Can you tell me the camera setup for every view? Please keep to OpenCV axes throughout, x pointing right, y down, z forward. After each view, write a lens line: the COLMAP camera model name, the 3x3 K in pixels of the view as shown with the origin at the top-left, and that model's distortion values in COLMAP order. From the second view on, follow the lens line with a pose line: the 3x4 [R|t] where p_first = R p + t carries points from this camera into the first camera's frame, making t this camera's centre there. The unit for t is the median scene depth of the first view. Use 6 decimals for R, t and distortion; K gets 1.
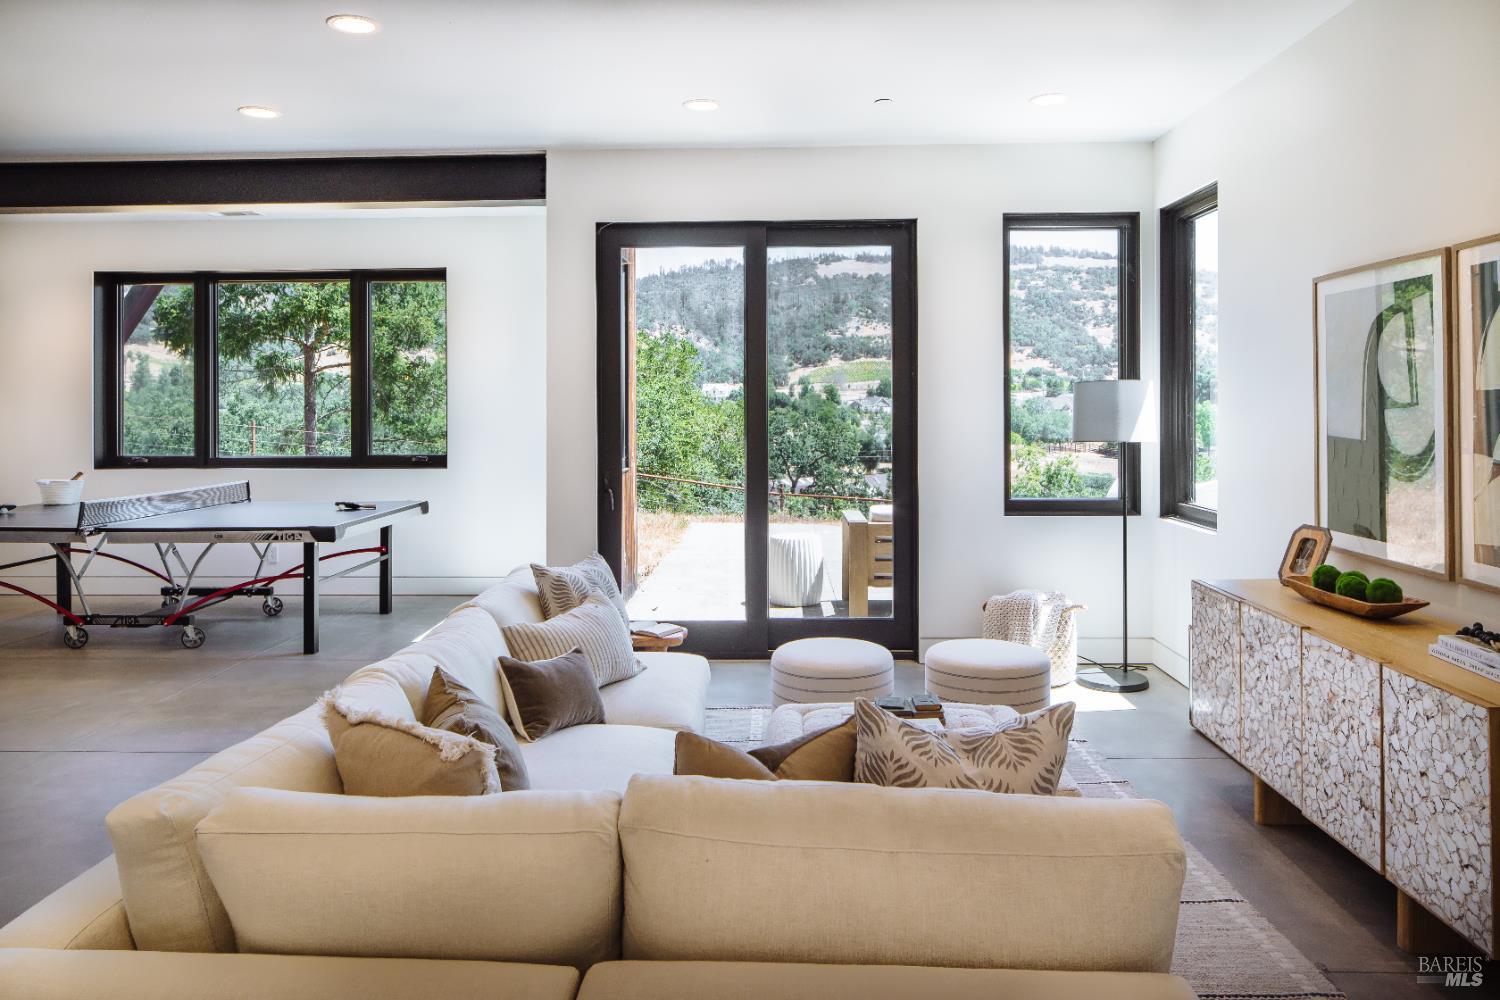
lens RADIAL K [[1009.5, 0, 750.8], [0, 1009.5, 405.1], [0, 0, 1]] dist [-0.004577, -0.001194]
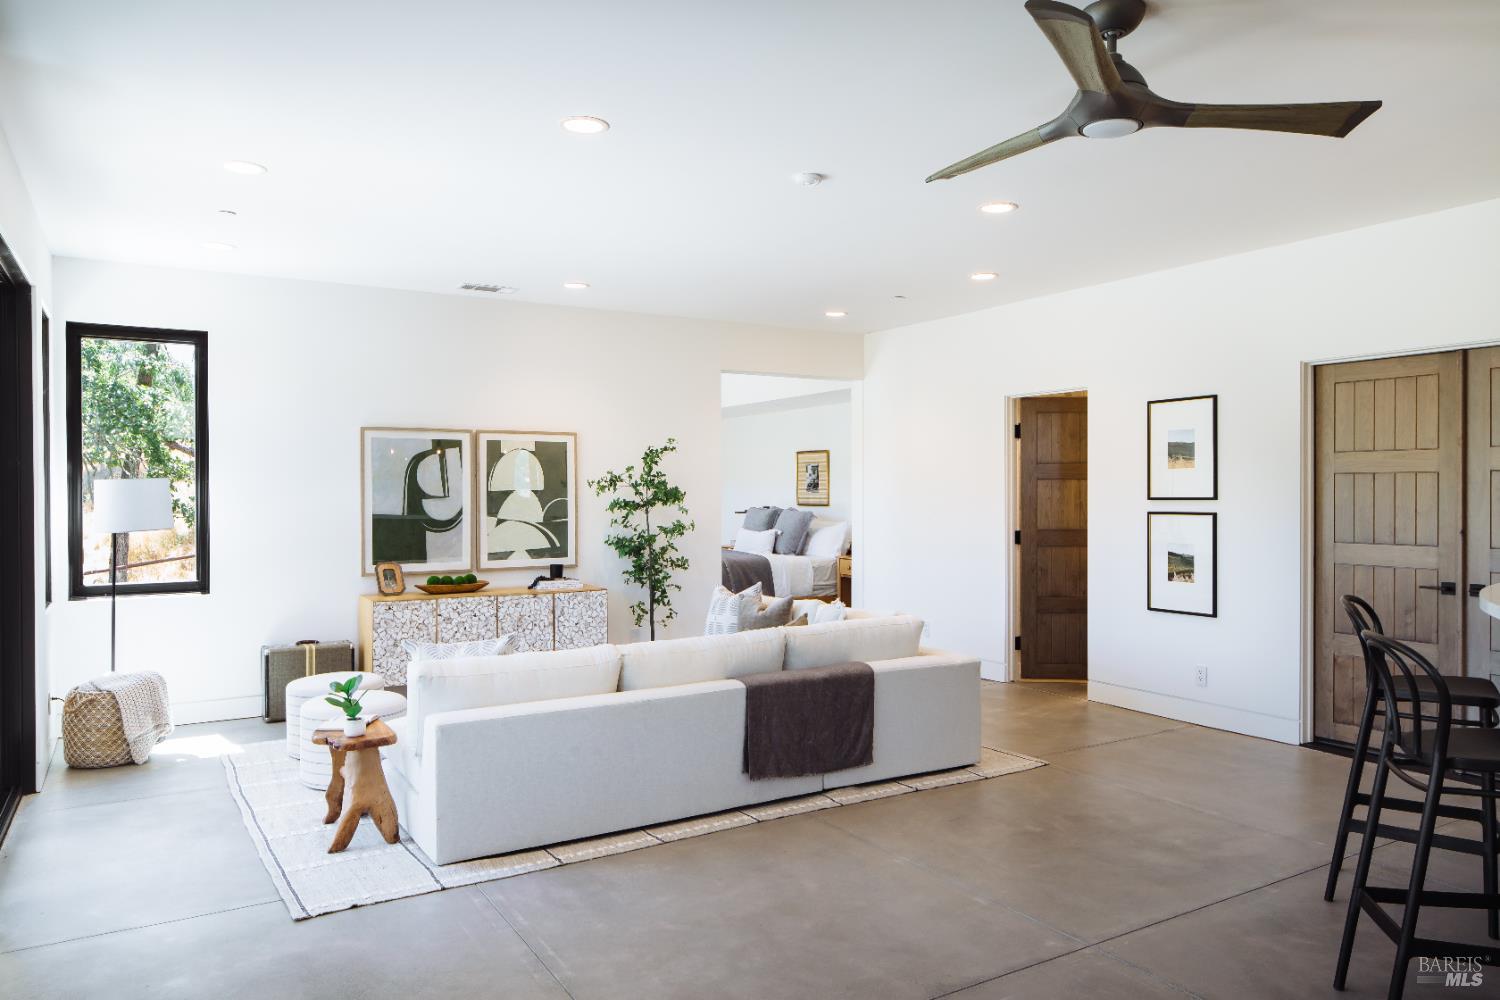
lens RADIAL K [[1031.2, 0, 750.0], [0, 1031.2, 500.0], [0, 0, 1]] dist [-0.000974, -0.000557]
pose [[-0.537914, -0.003439, 0.842993, -0.921101], [-0.002525, 0.999994, 0.002468, -0.000261], [-0.842996, -0.000801, -0.537919, 0.950987]]
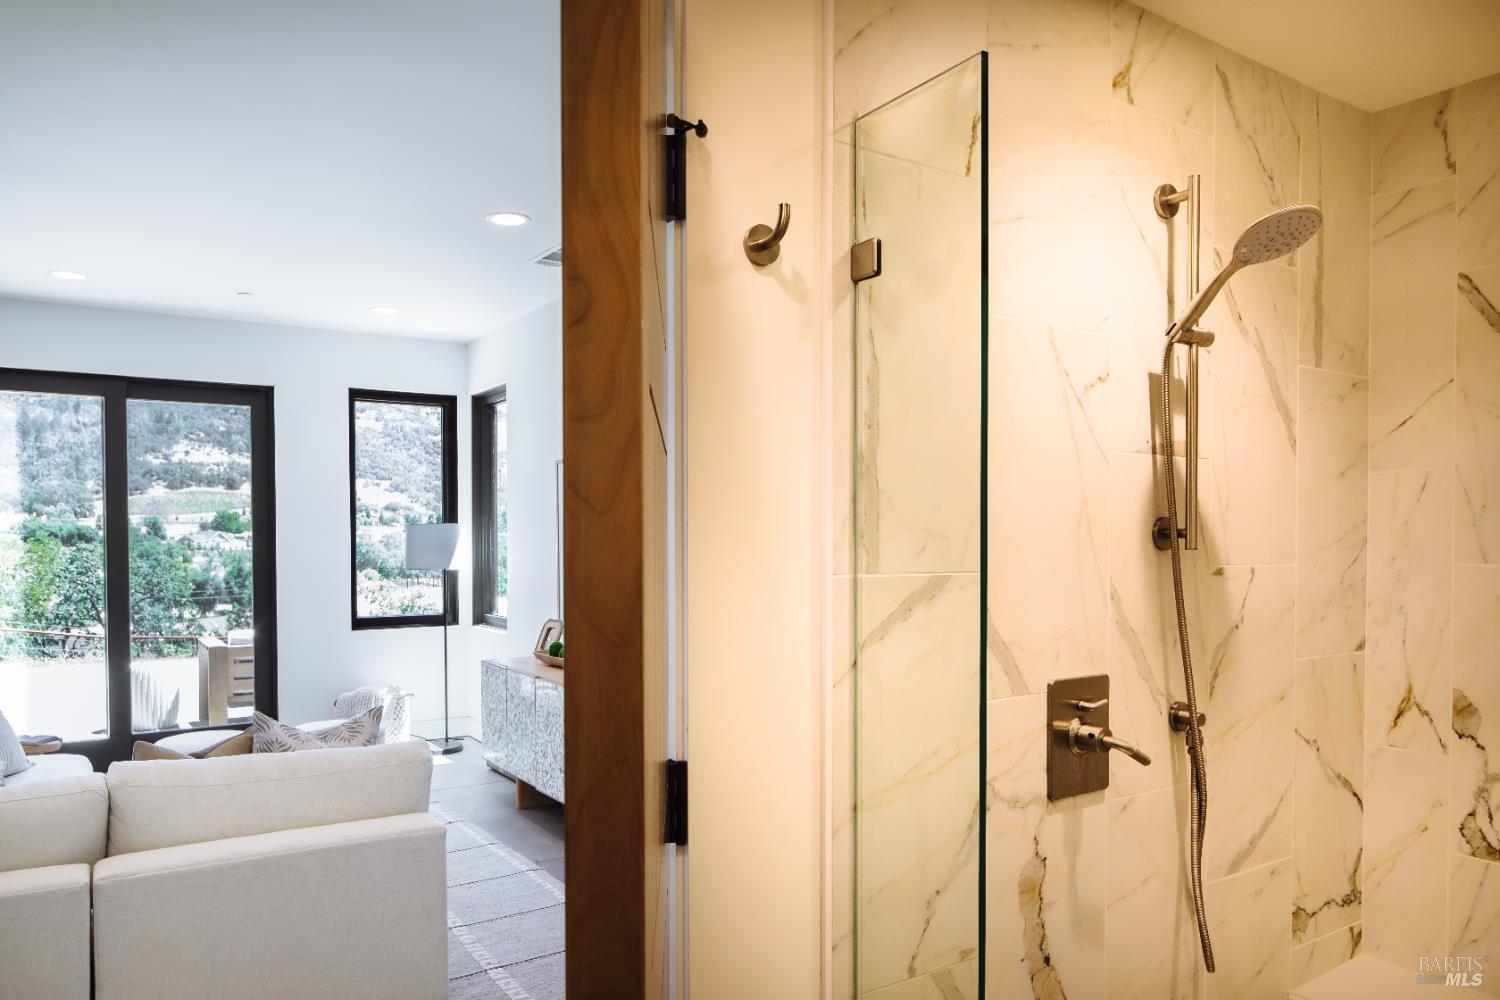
lens RADIAL K [[1016.4, 0, 753.0], [0, 1016.4, 560.8], [0, 0, 1]] dist [-0.001824, -0.003628]
pose [[0.817250, -0.011534, 0.576168, -0.067265], [-0.000218, 0.999793, 0.020324, -0.002690], [-0.576284, -0.016735, 0.817078, -0.315158]]
